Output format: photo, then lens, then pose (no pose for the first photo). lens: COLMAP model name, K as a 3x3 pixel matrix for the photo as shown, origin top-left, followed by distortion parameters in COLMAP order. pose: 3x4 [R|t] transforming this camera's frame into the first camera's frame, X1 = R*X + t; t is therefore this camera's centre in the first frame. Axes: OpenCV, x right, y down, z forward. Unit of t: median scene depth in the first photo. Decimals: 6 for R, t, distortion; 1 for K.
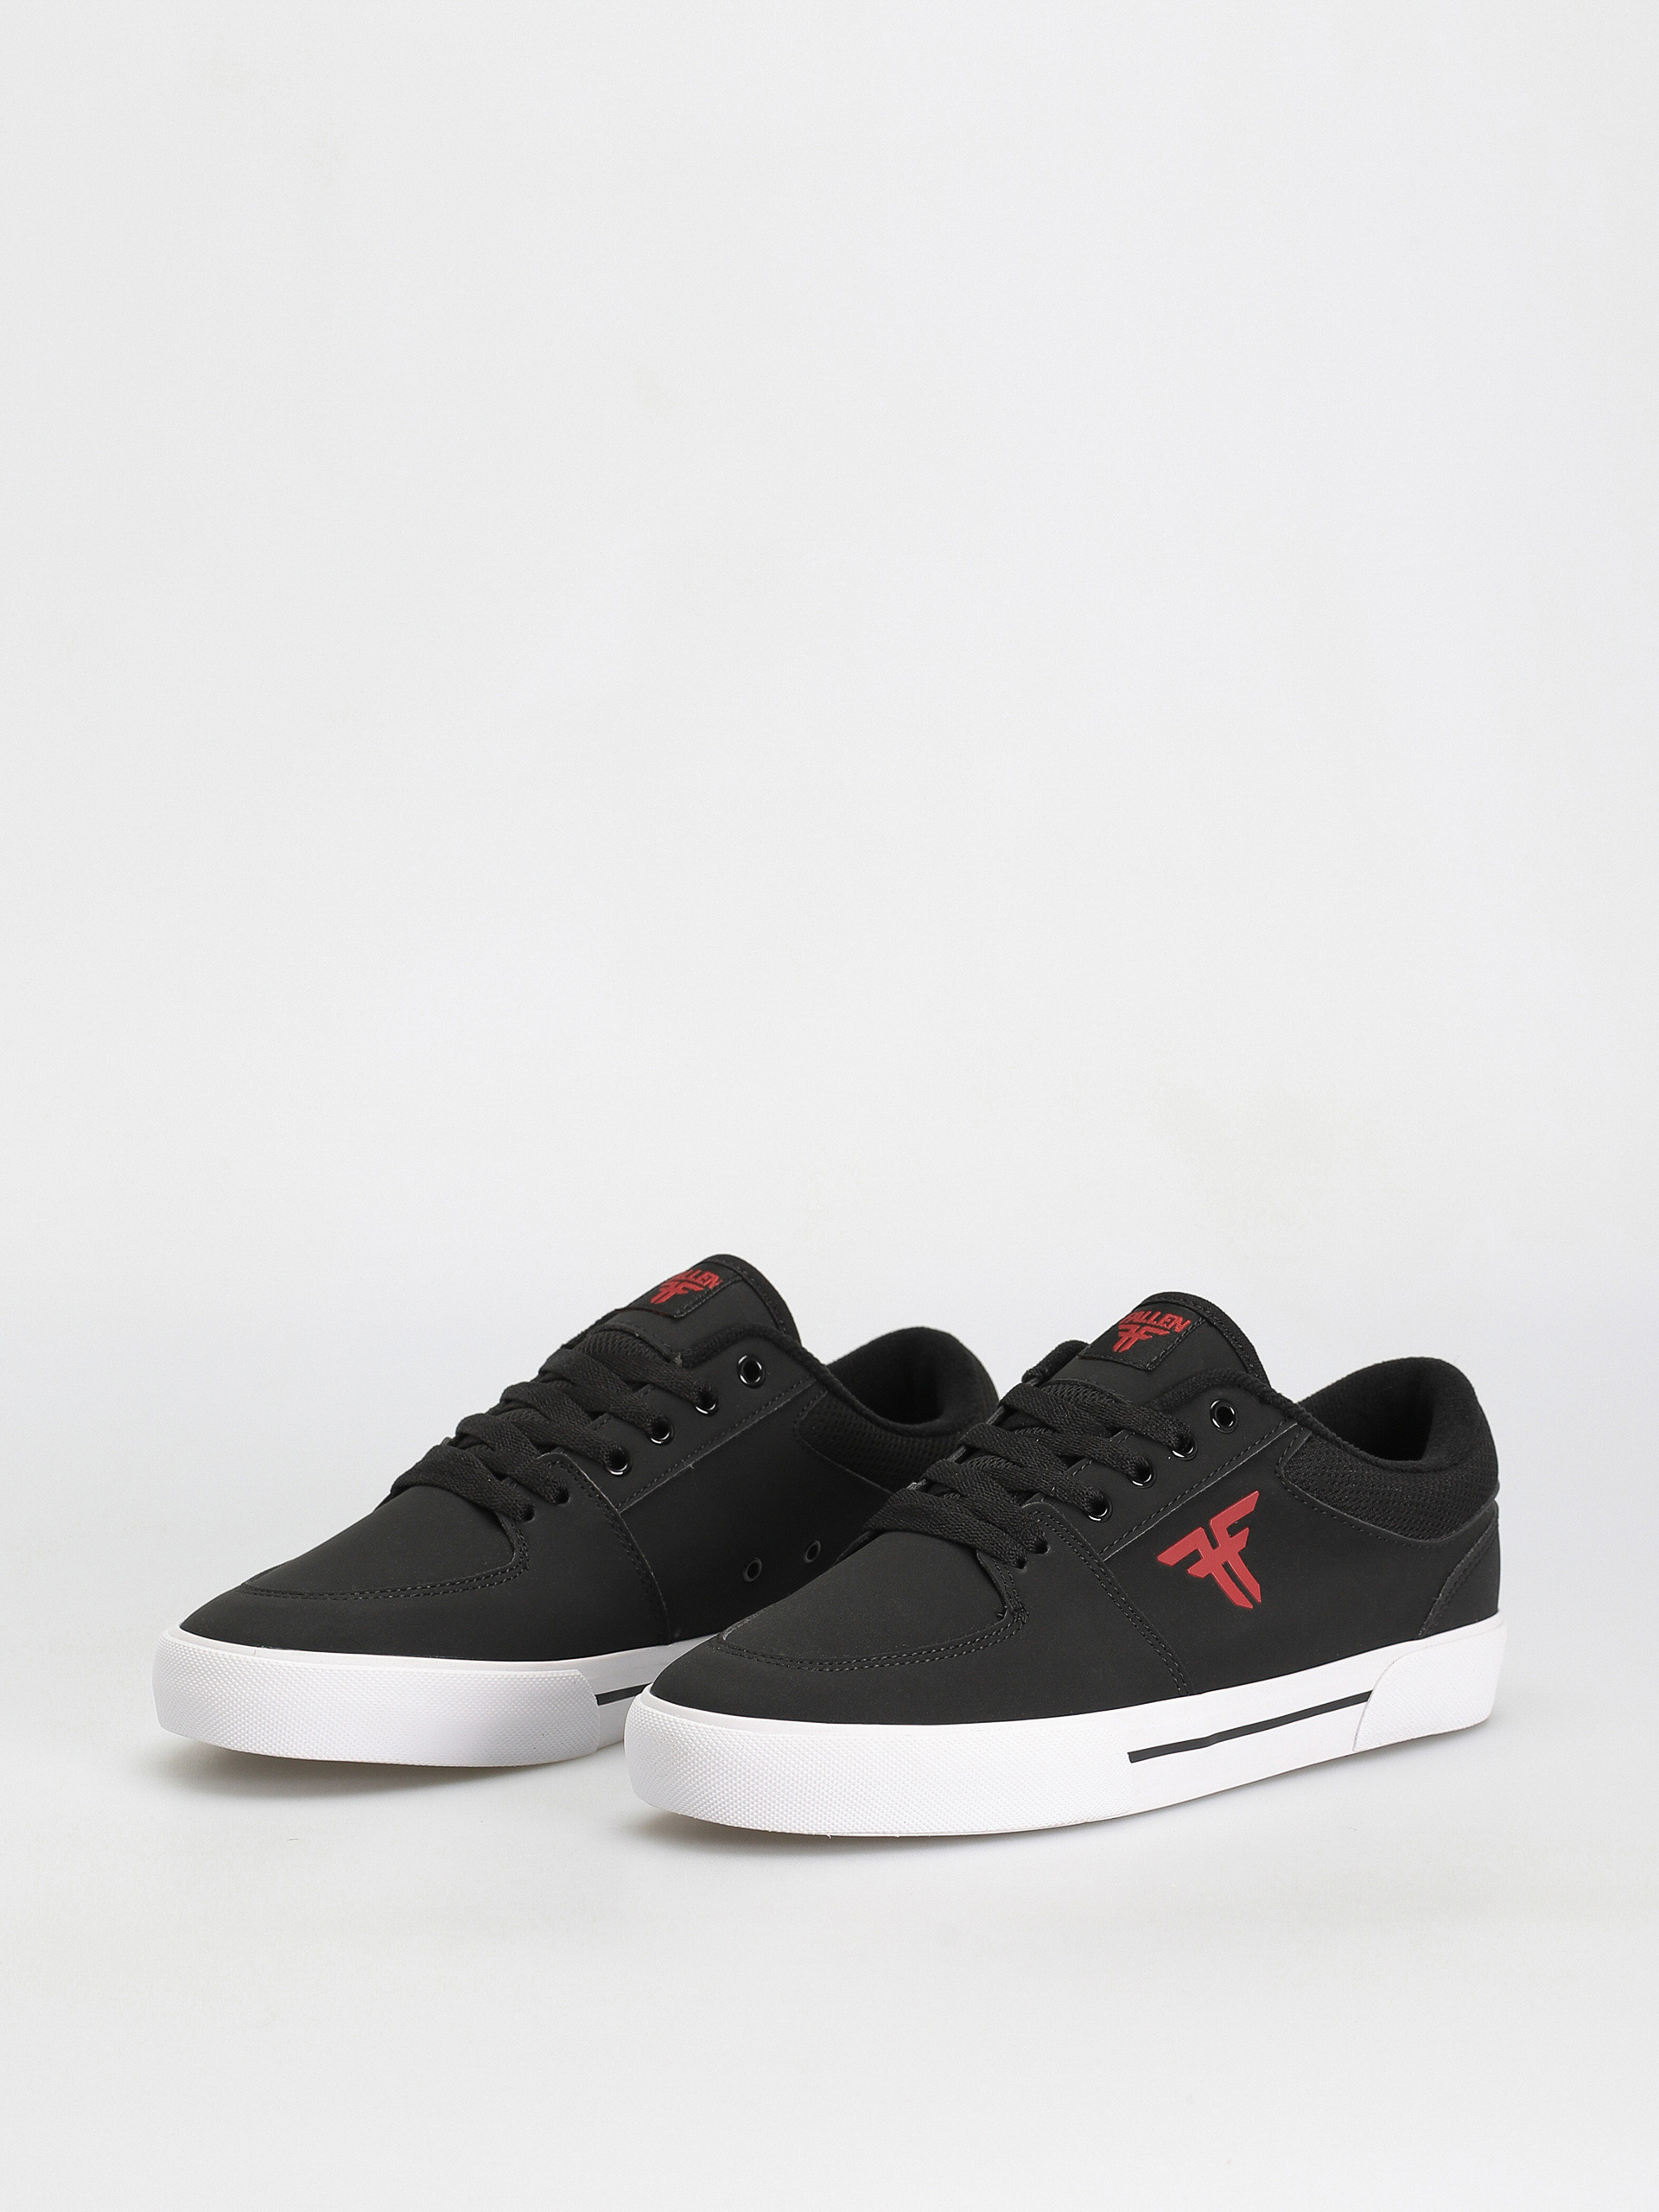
lens RADIAL K [[6235.0, 0, 831.3], [0, 6235.0, 1108.3], [0, 0, 1]] dist [0.050218, 0.000000]
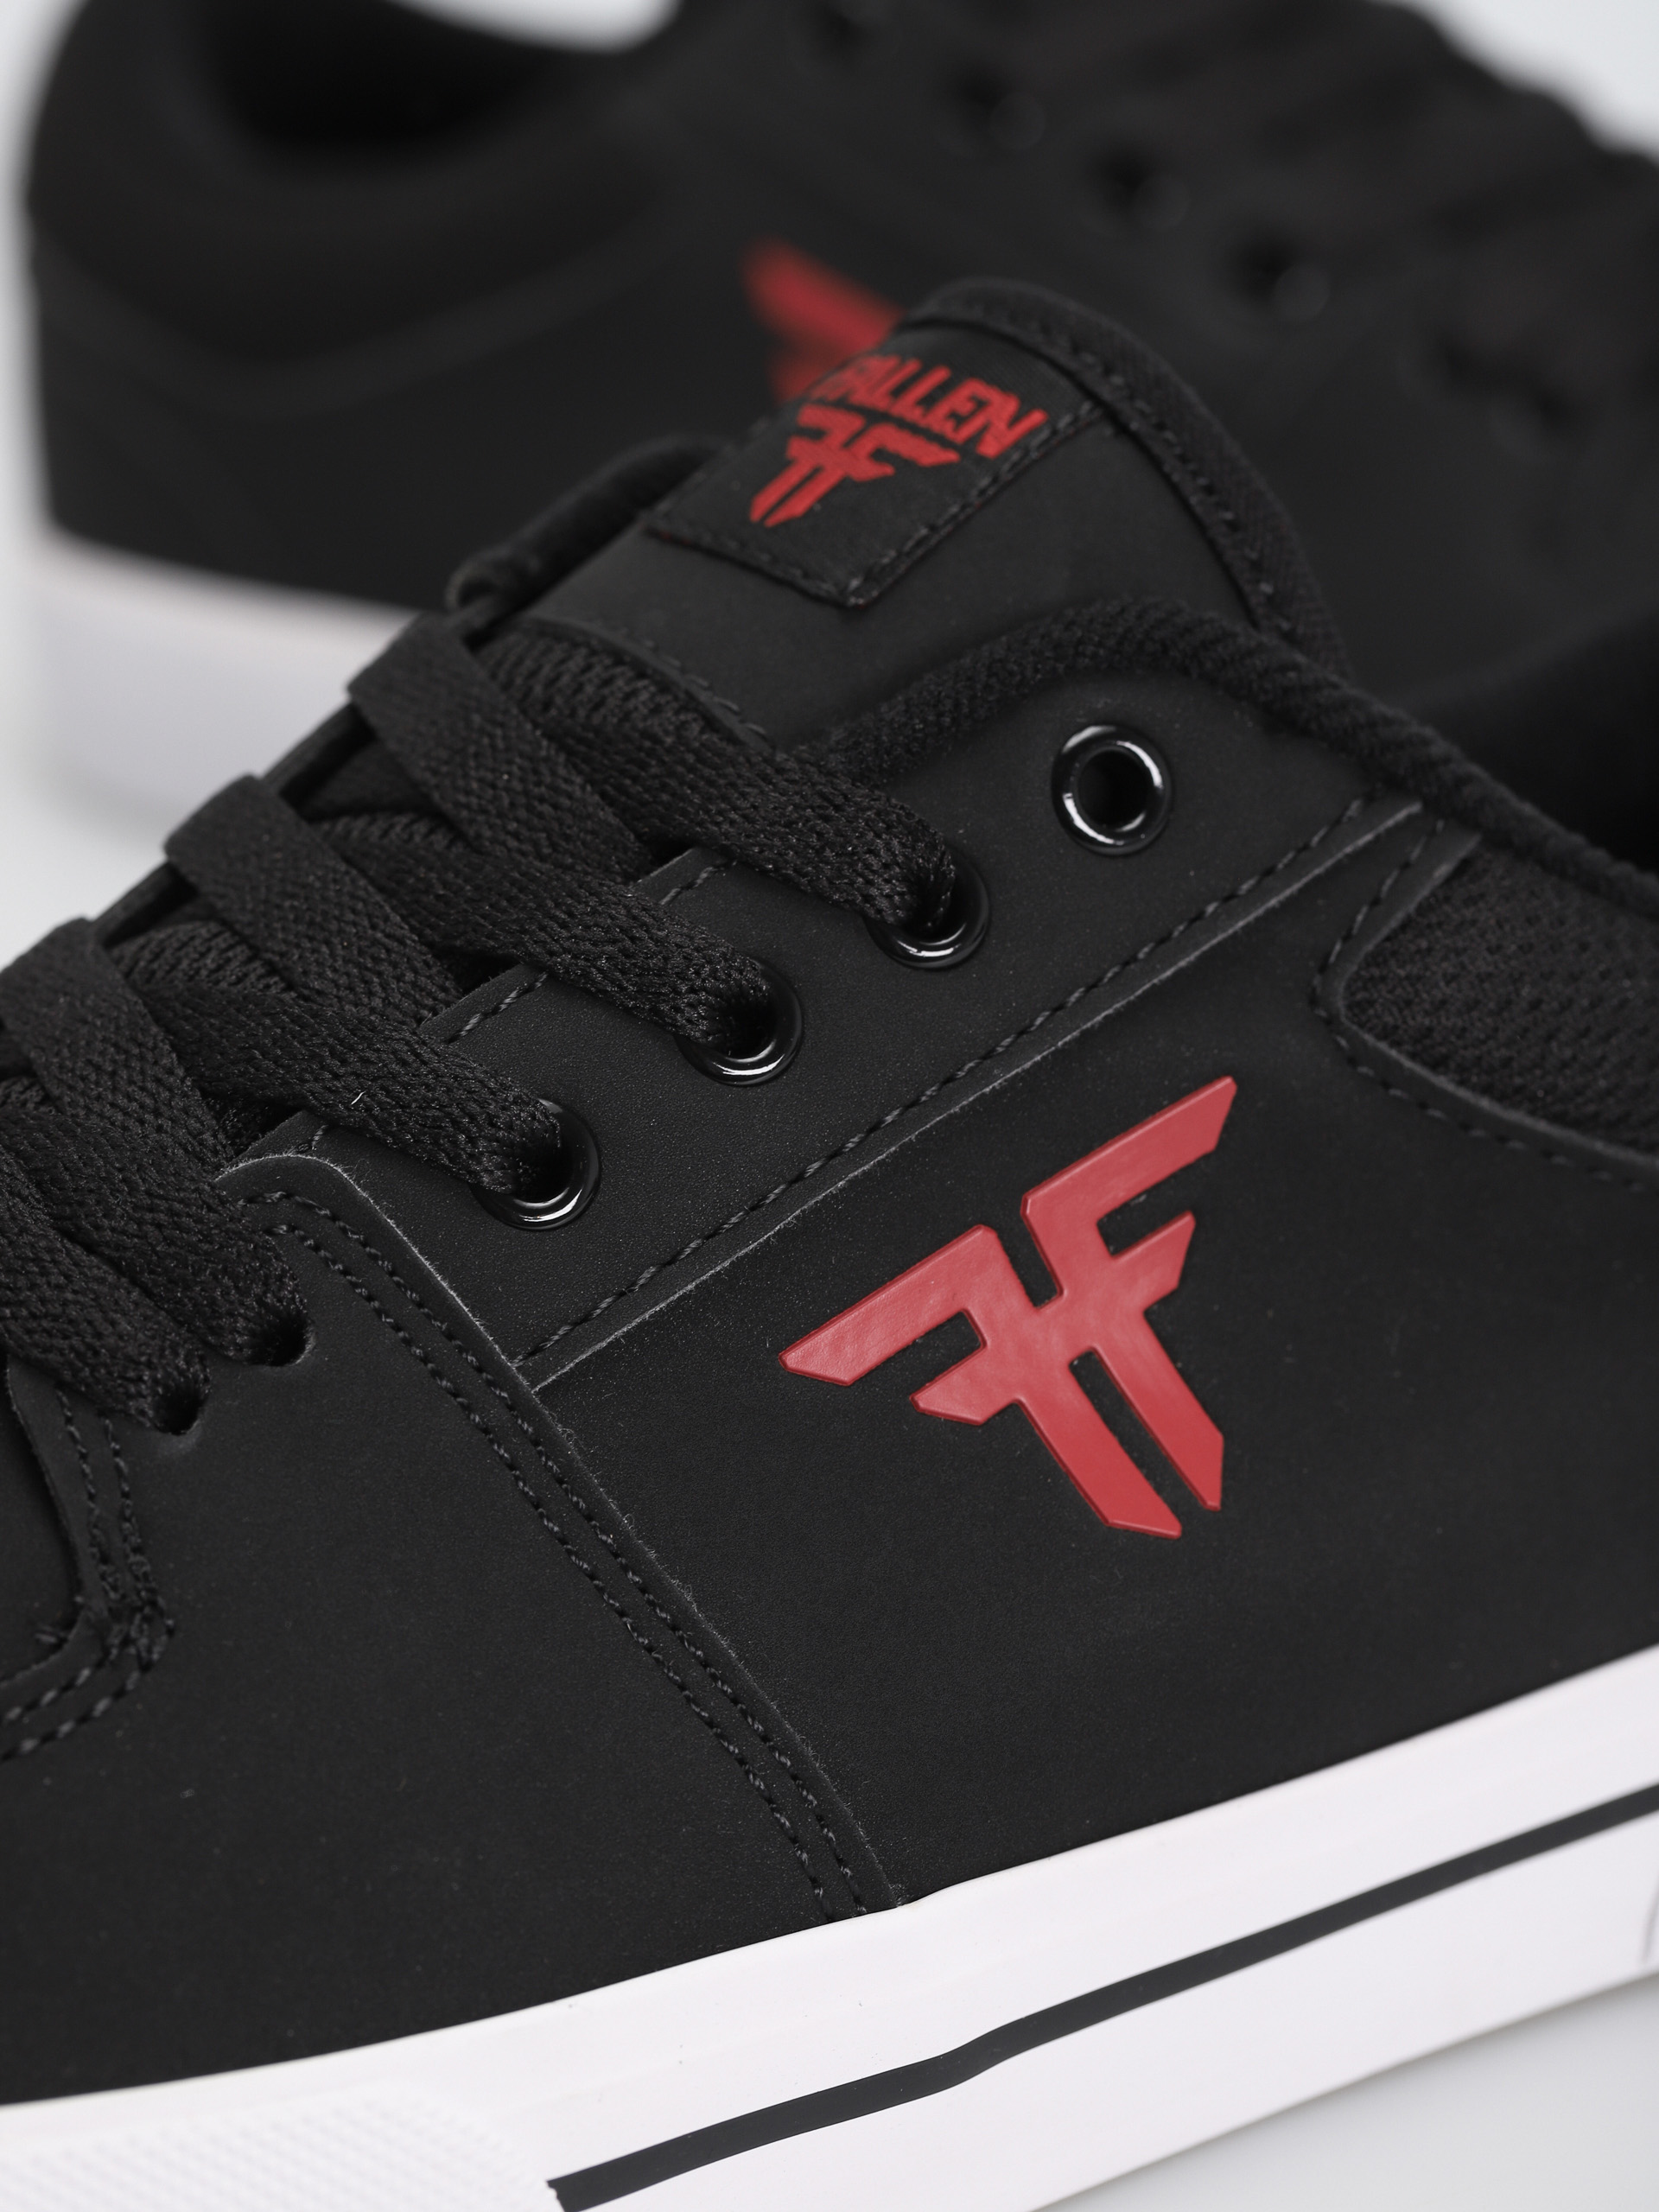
lens RADIAL K [[6235.0, 0, 827.2], [0, 6235.0, 1099.9], [0, 0, 1]] dist [0.050218, 0.000000]
pose [[0.981606, 0.035952, -0.187502, 0.101296], [0.003096, 0.978983, 0.203919, 0.008647], [0.190892, -0.200749, 0.960864, 0.746729]]
